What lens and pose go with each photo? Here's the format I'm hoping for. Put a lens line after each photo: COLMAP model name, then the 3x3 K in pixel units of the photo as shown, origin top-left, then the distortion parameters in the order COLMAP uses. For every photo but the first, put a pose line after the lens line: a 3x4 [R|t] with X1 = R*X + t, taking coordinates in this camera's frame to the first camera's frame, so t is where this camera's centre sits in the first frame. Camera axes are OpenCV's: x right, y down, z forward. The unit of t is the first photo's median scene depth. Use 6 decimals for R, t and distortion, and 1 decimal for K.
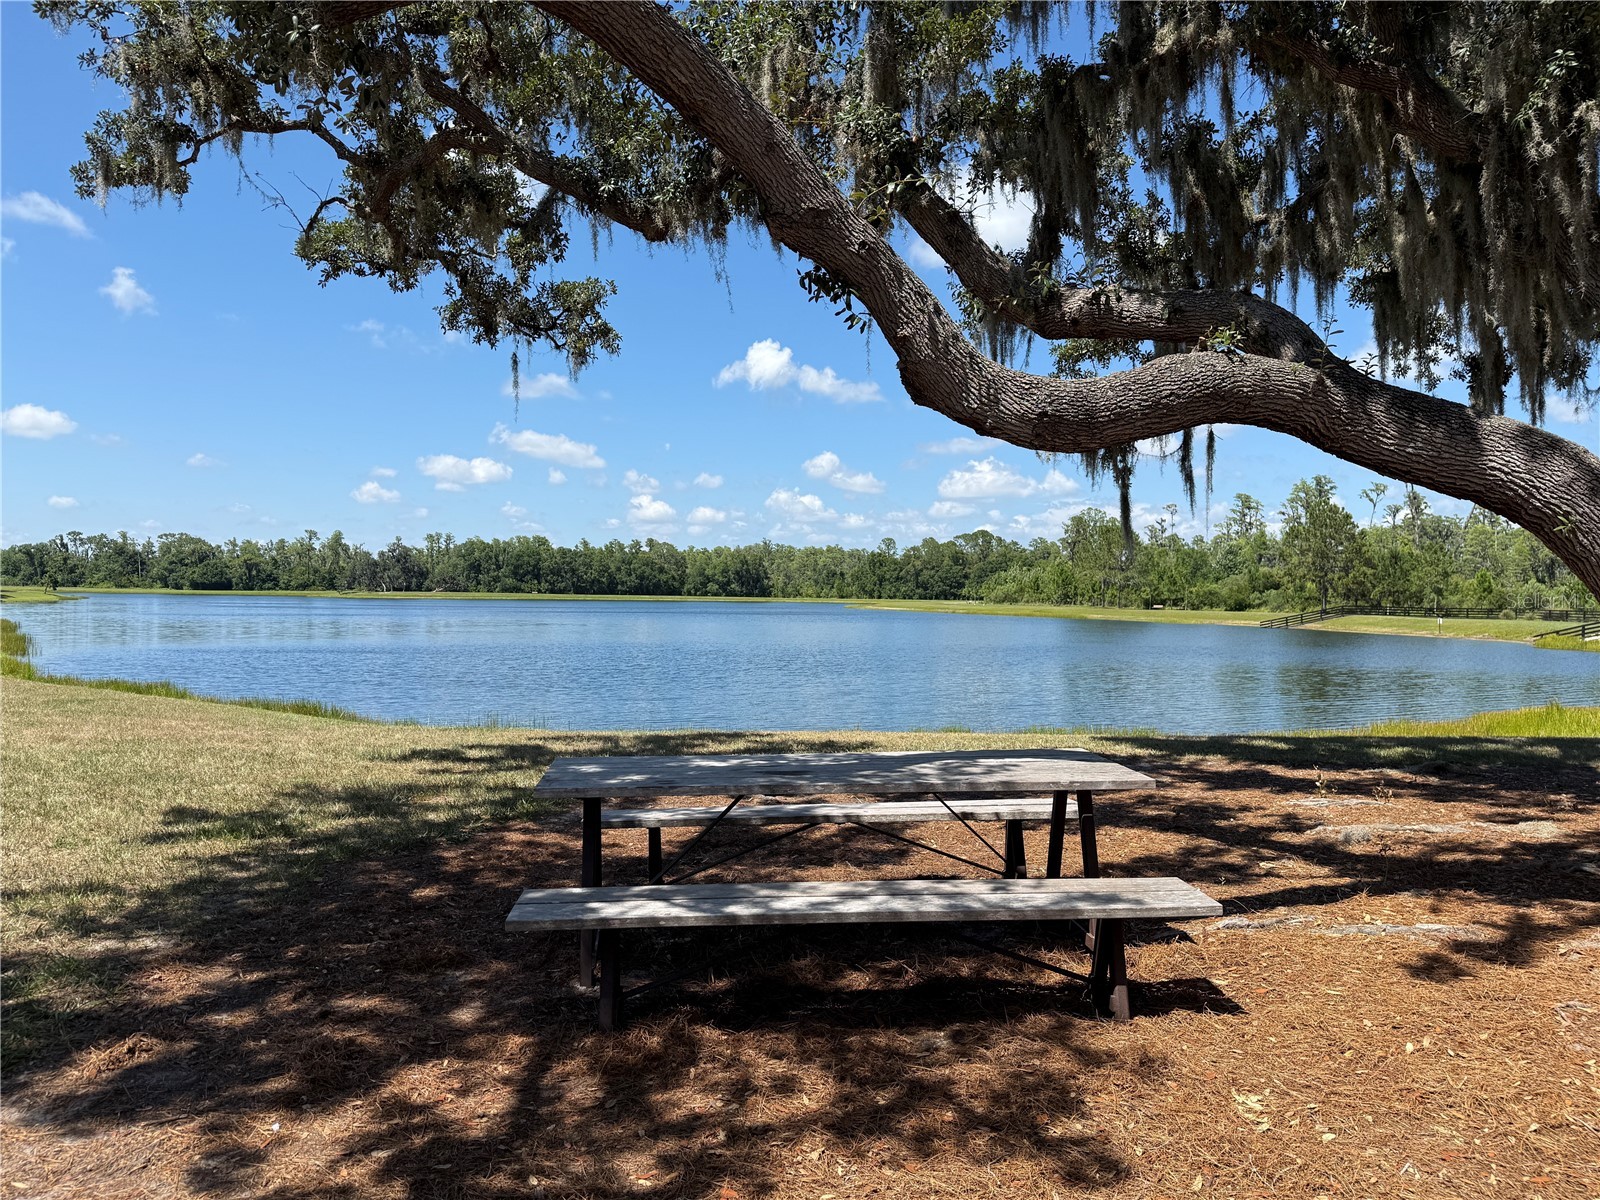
lens RADIAL K [[1139.8, 0, 796.3], [0, 1139.8, 600.0], [0, 0, 1]] dist [0.025740, -0.008659]
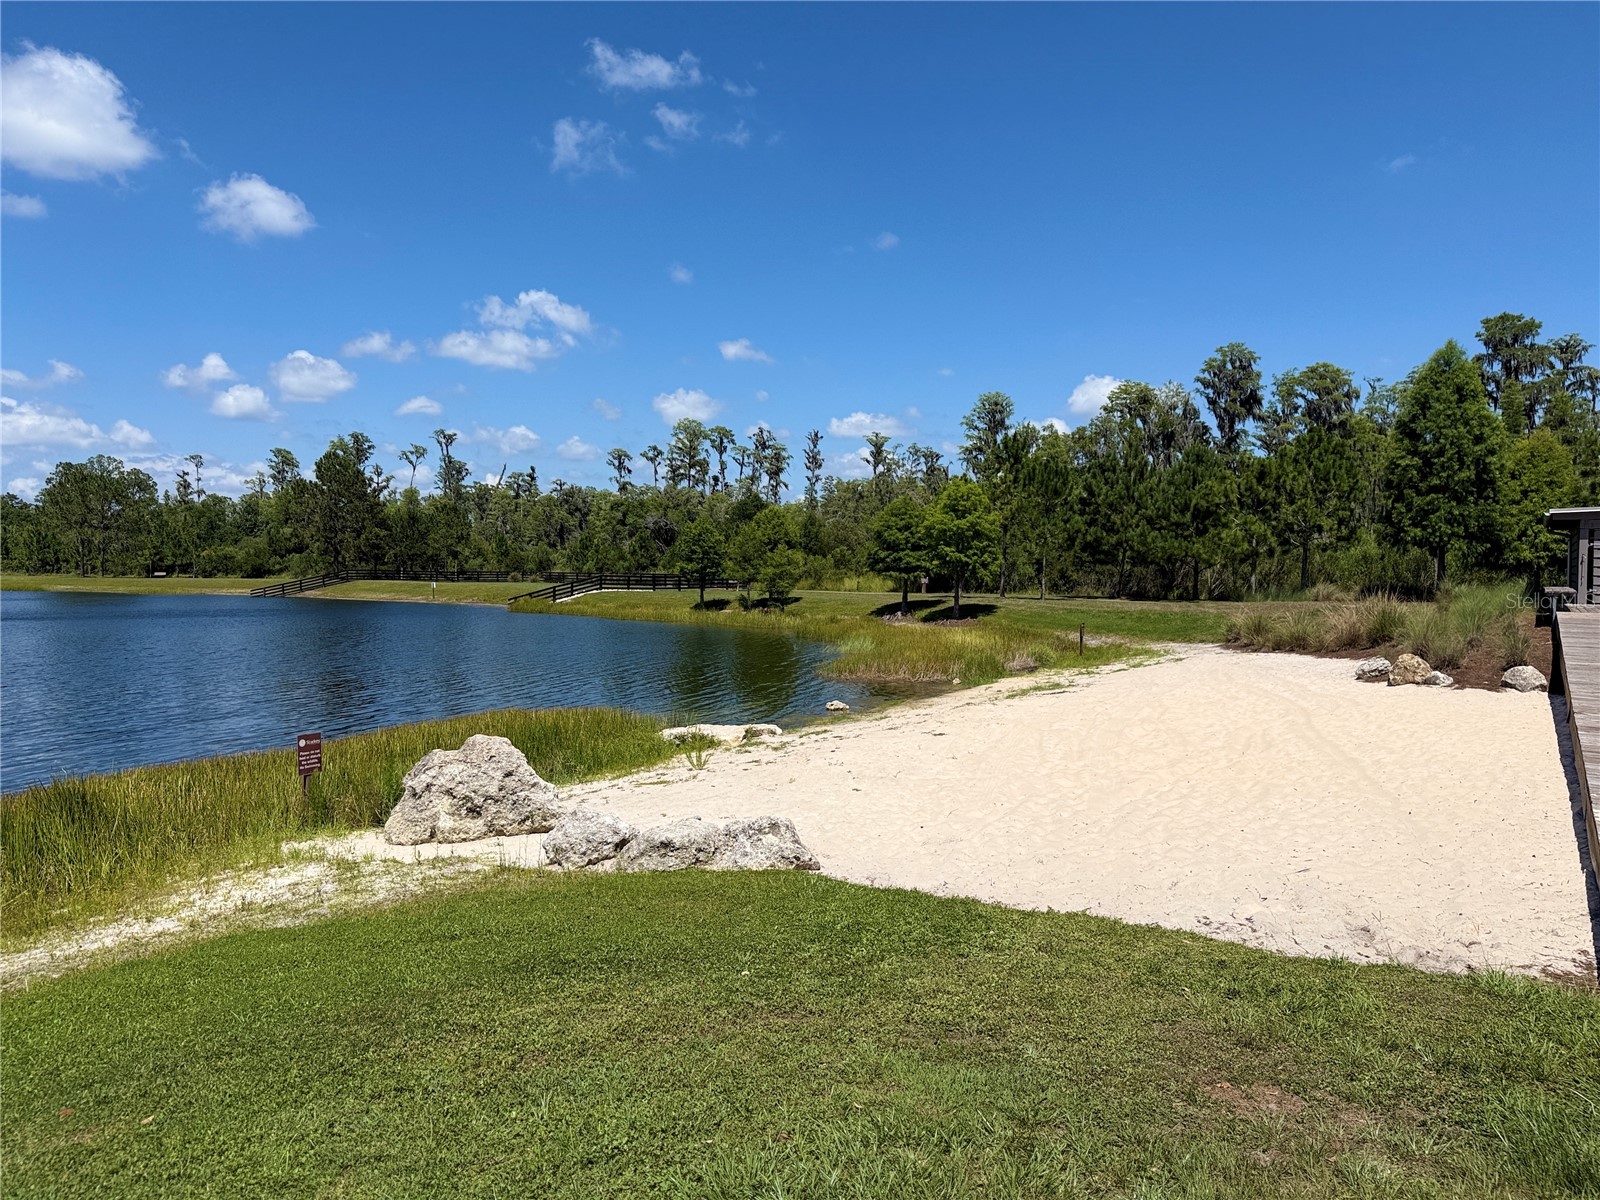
lens RADIAL K [[1139.8, 0, 811.2], [0, 1139.8, 603.4], [0, 0, 1]] dist [0.025740, -0.008659]
pose [[0.723611, -0.030650, 0.689527, 0.072255], [0.008572, 0.999336, 0.035425, 0.001438], [-0.690155, -0.019723, 0.723393, 0.059542]]
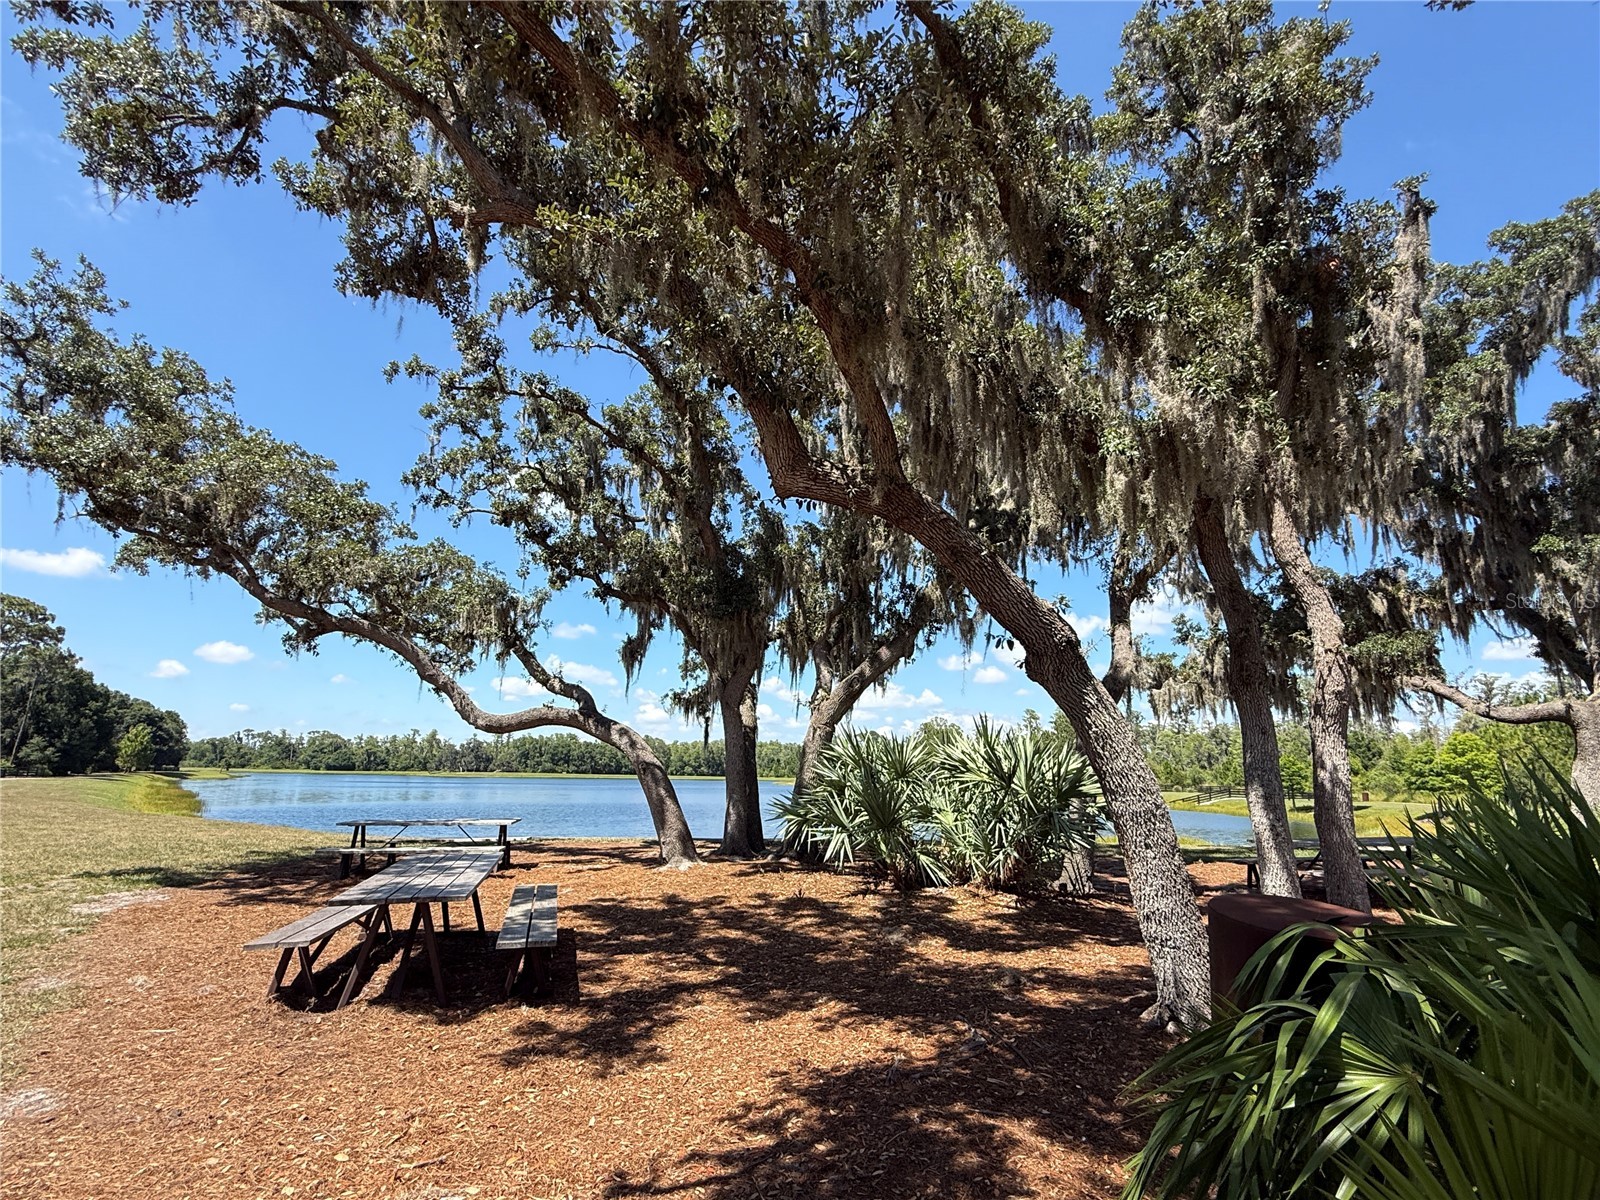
lens RADIAL K [[766.1, 0, 805.4], [0, 766.1, 595.0], [0, 0, 1]] dist [0.006230, 0.002066]
pose [[0.998261, 0.016062, 0.056718, 0.025986], [-0.002396, 0.972425, -0.233202, 0.000431], [-0.058899, 0.232661, 0.970773, -0.039075]]
